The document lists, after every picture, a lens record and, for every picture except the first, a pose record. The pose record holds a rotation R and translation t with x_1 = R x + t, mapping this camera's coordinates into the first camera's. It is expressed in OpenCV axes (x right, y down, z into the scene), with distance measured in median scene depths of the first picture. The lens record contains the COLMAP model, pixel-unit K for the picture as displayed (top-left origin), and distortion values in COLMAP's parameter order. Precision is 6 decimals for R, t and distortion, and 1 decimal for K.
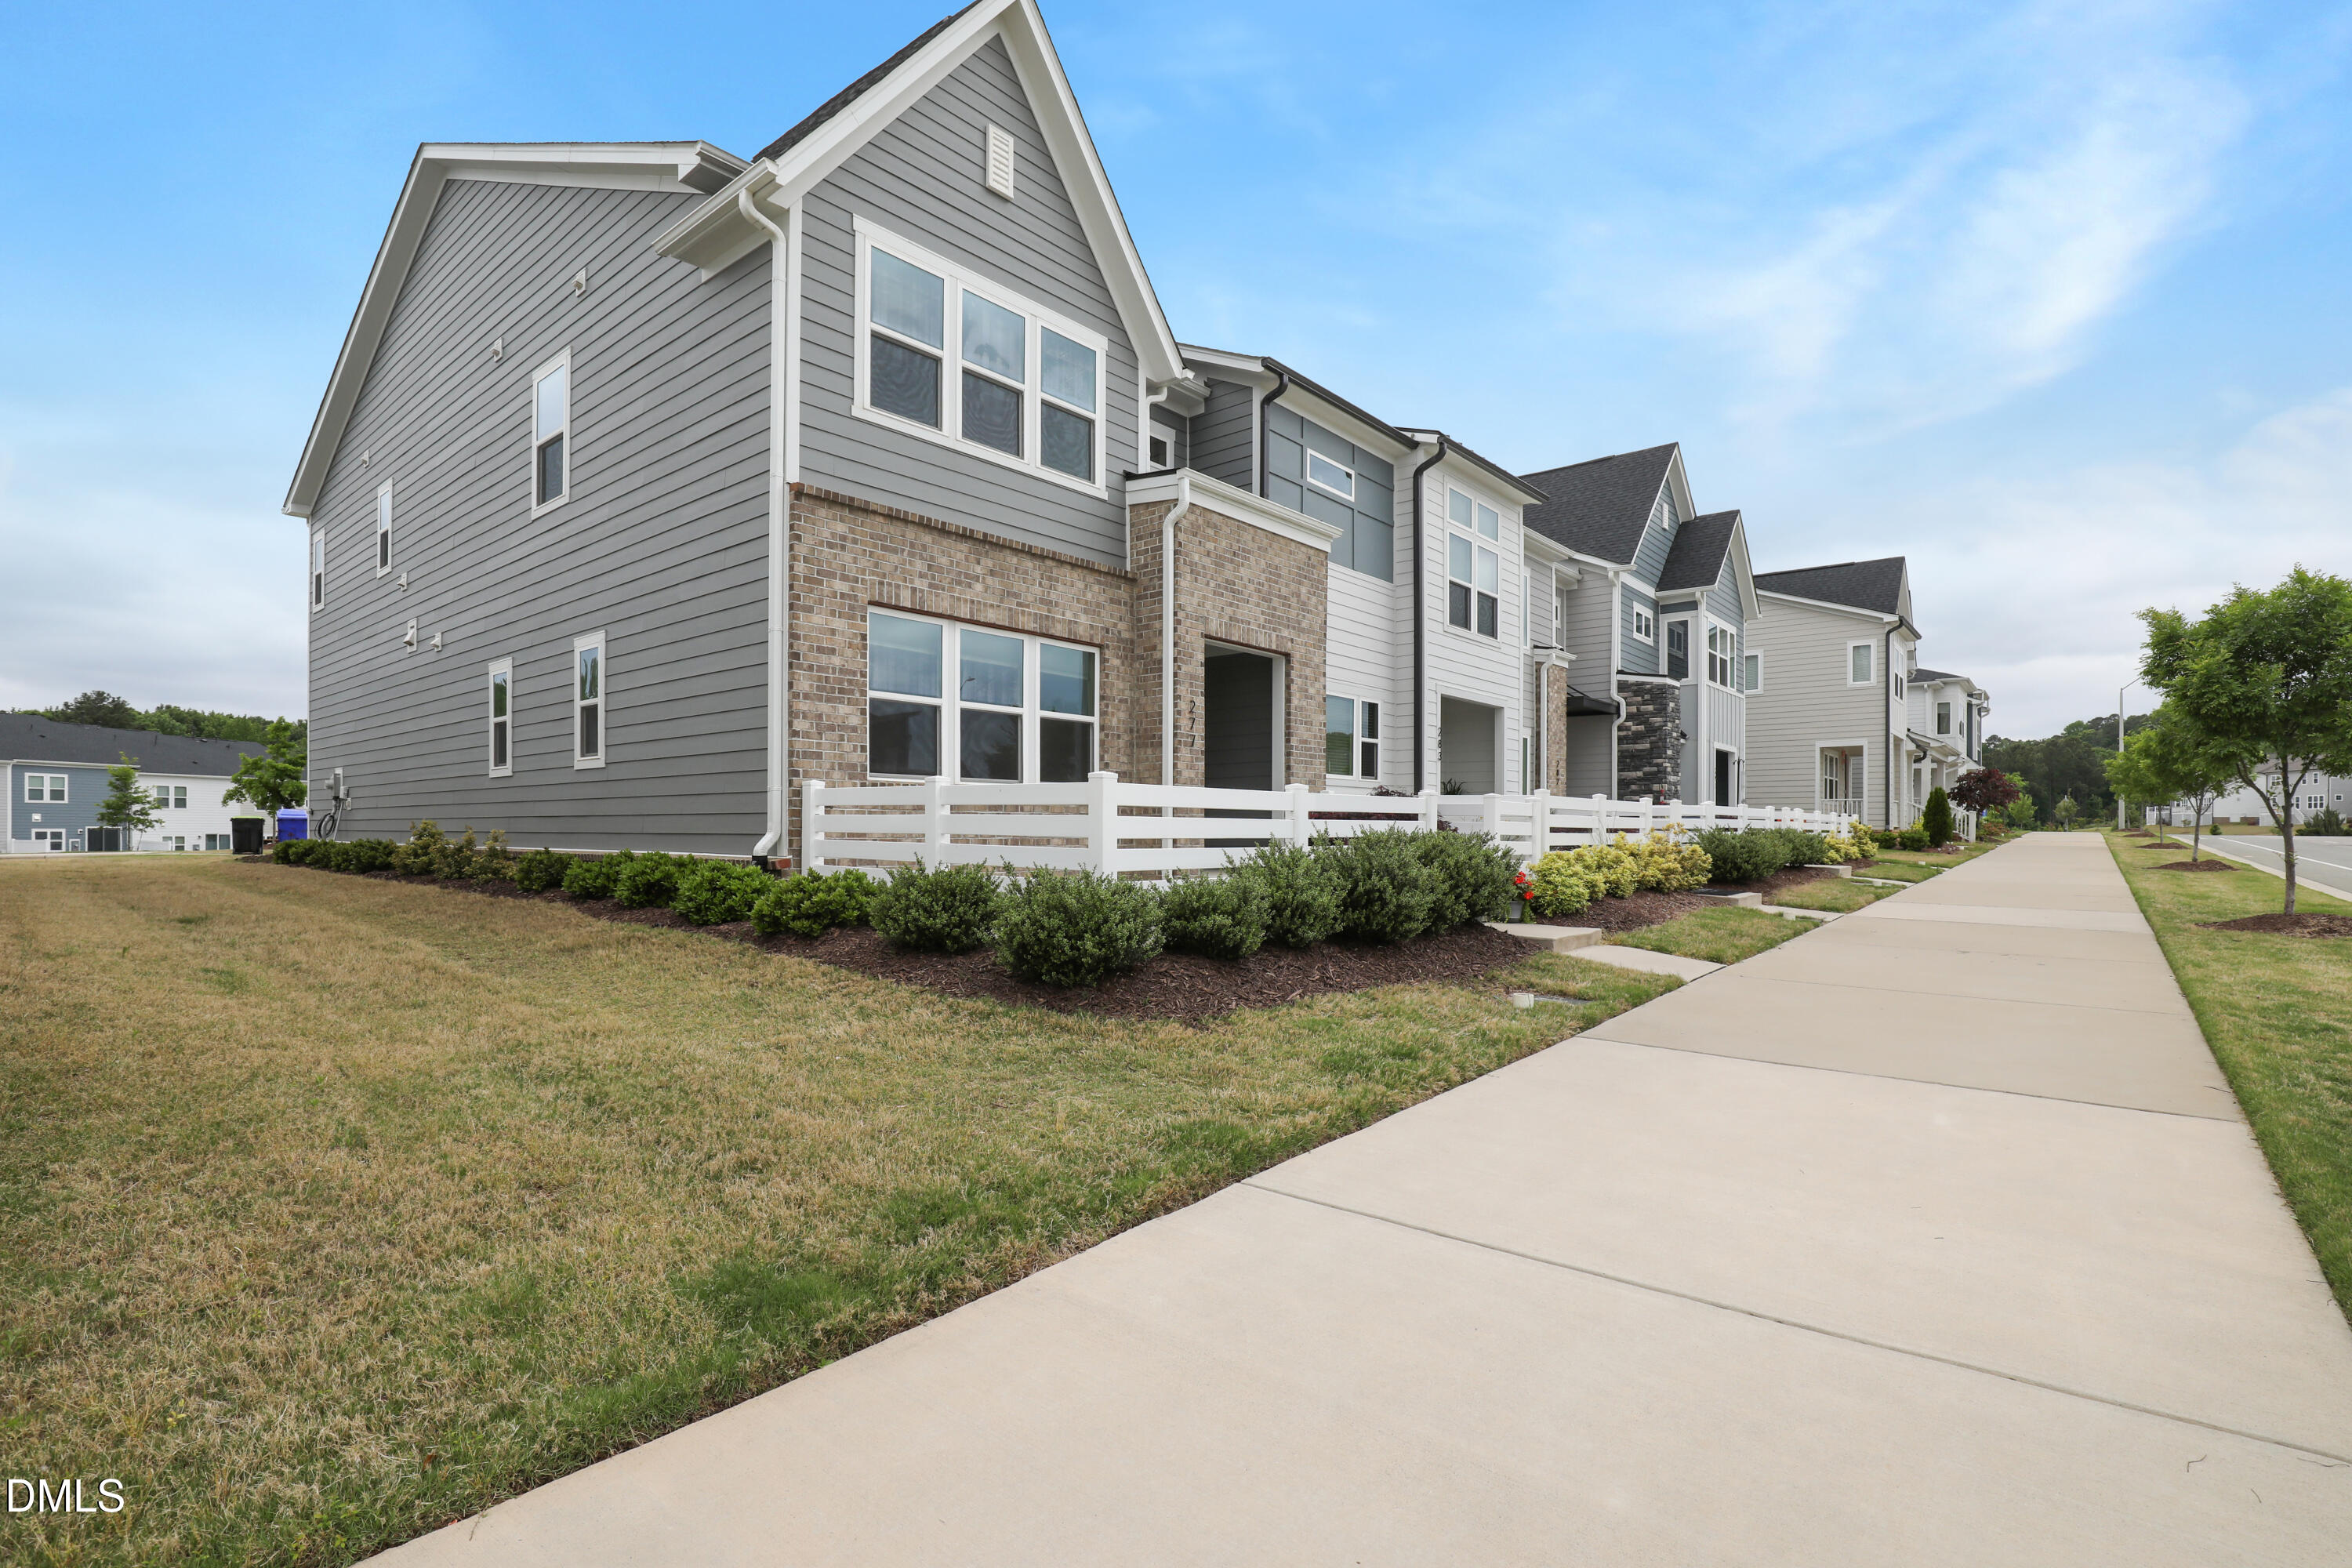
lens RADIAL K [[1101.5, 0, 1176.0], [0, 1101.5, 784.0], [0, 0, 1]] dist [-0.028112, 0.000382]
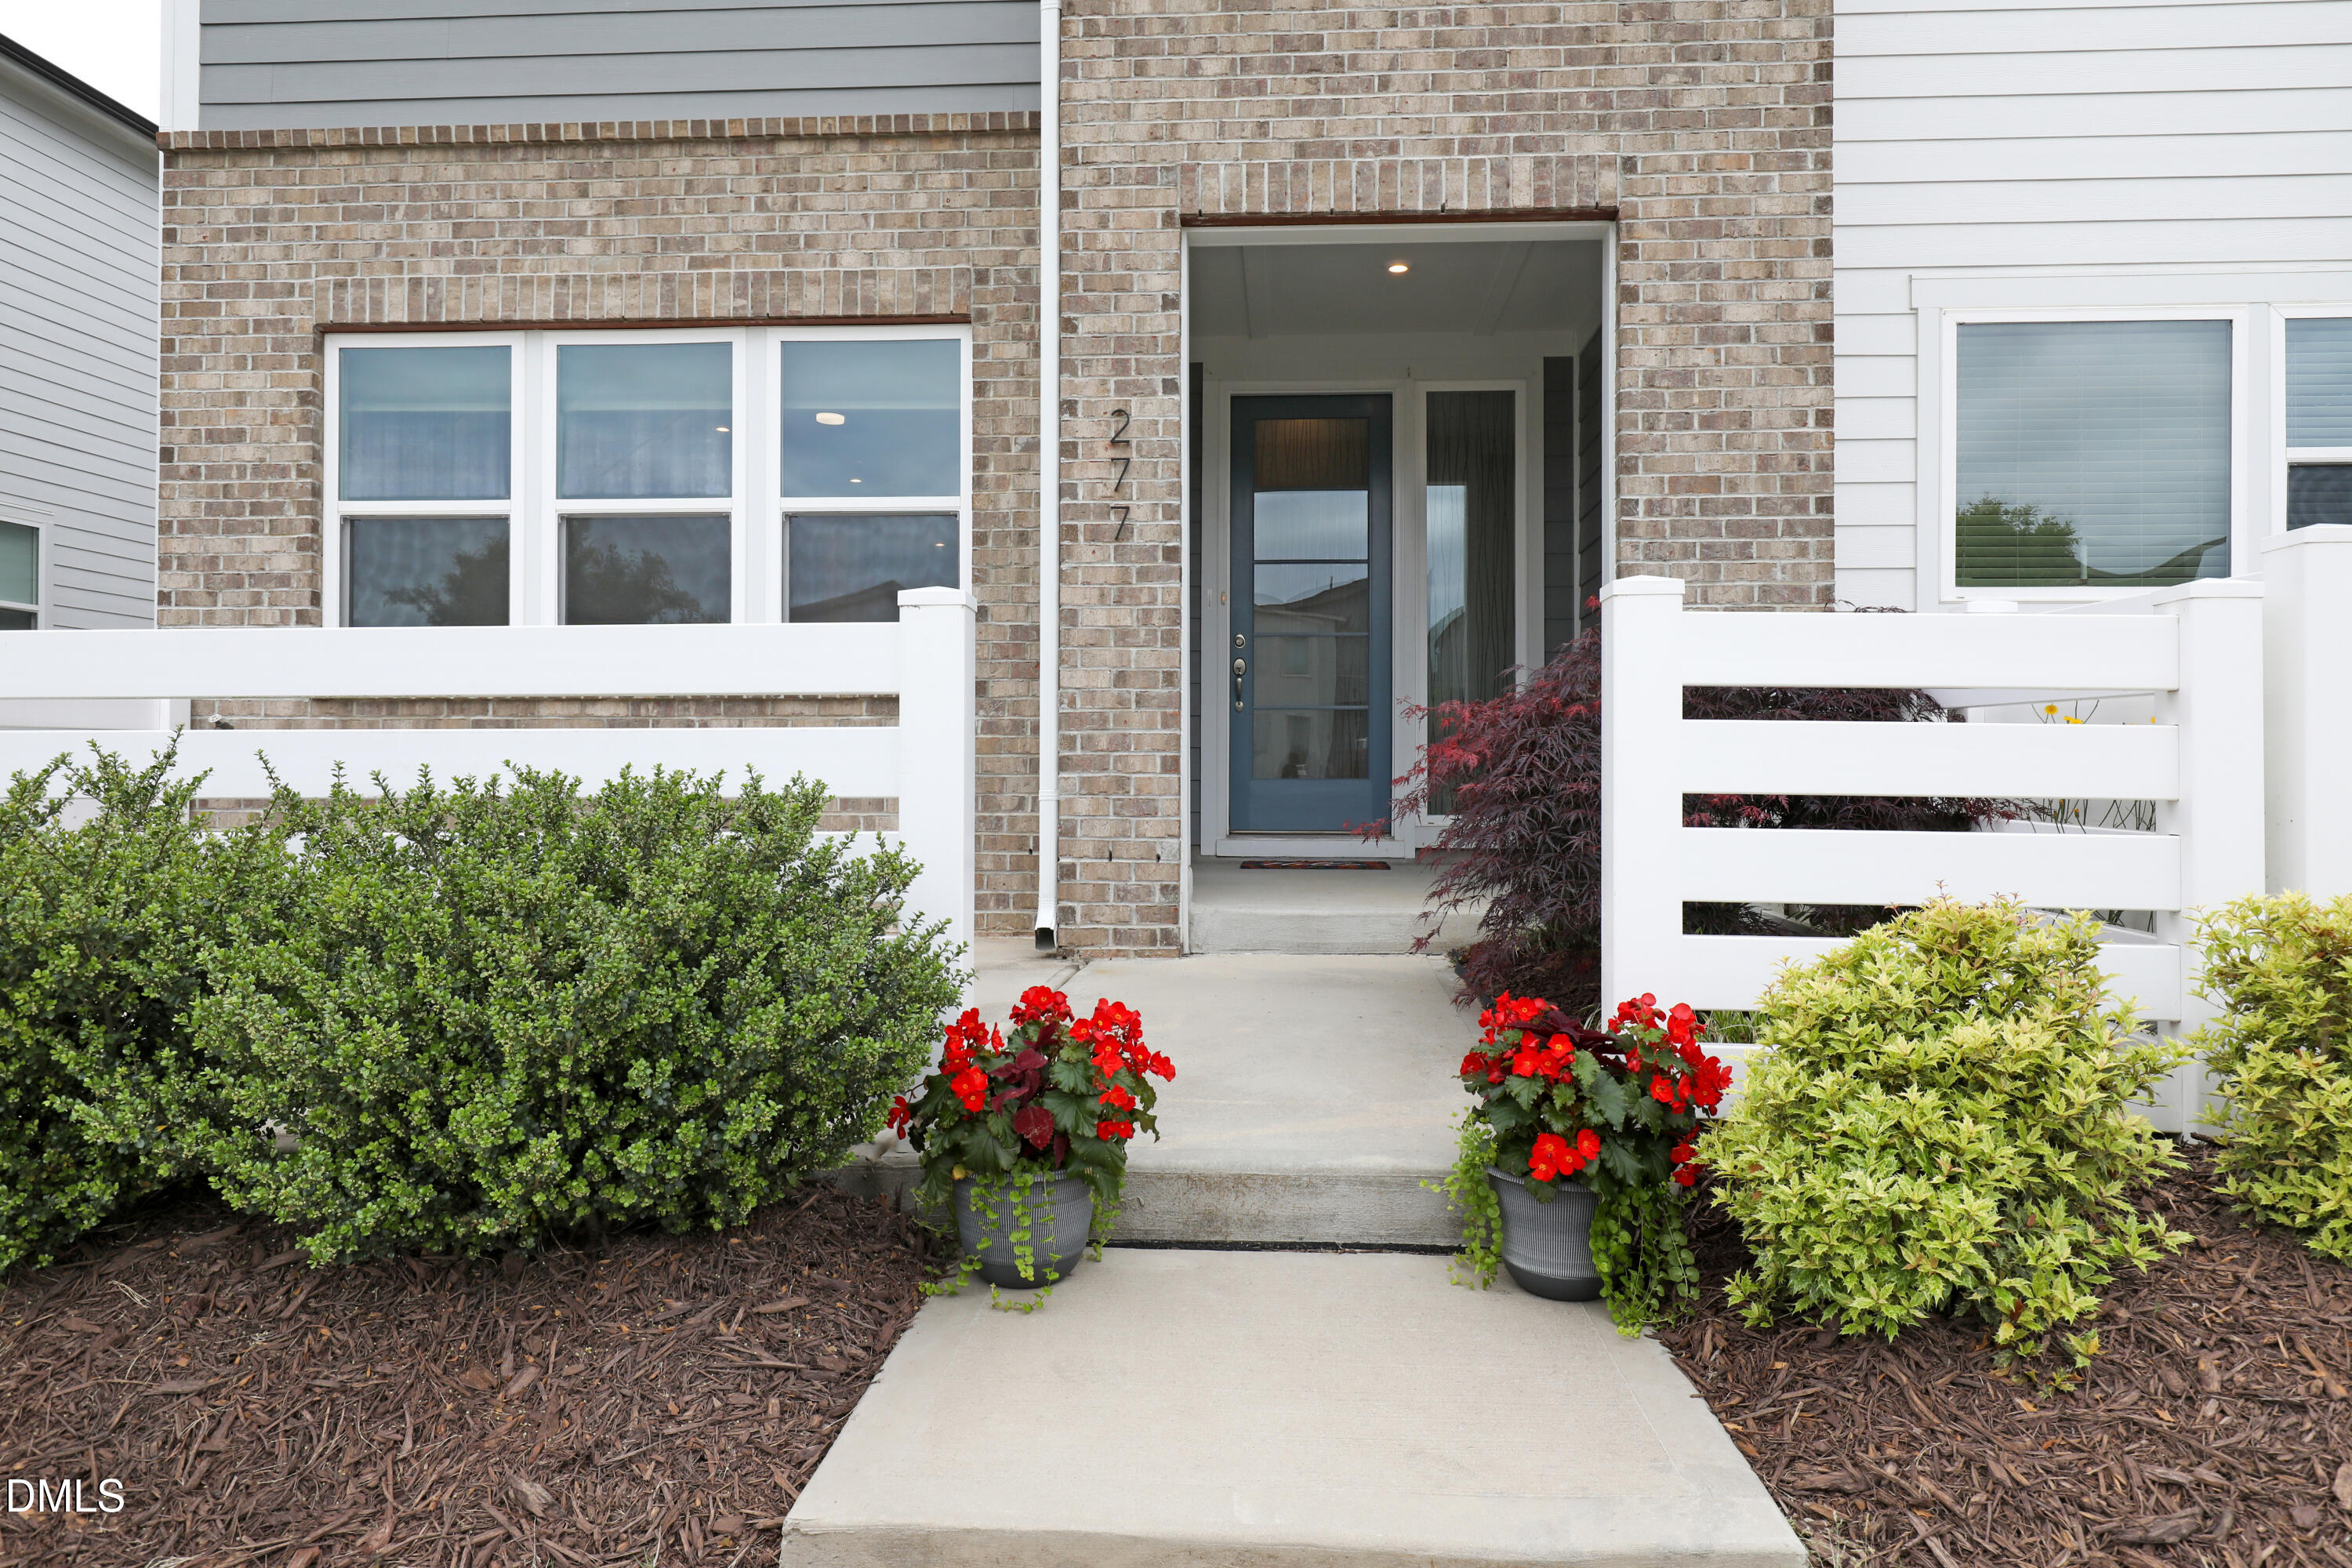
lens RADIAL K [[1504.8, 0, 1176.1], [0, 1504.8, 747.2], [0, 0, 1]] dist [-0.002482, 0.000760]
pose [[0.601613, -0.015484, -0.798638, 0.488824], [0.035930, 0.999325, 0.007691, 0.035928], [0.797979, -0.033322, 0.601763, 0.846956]]
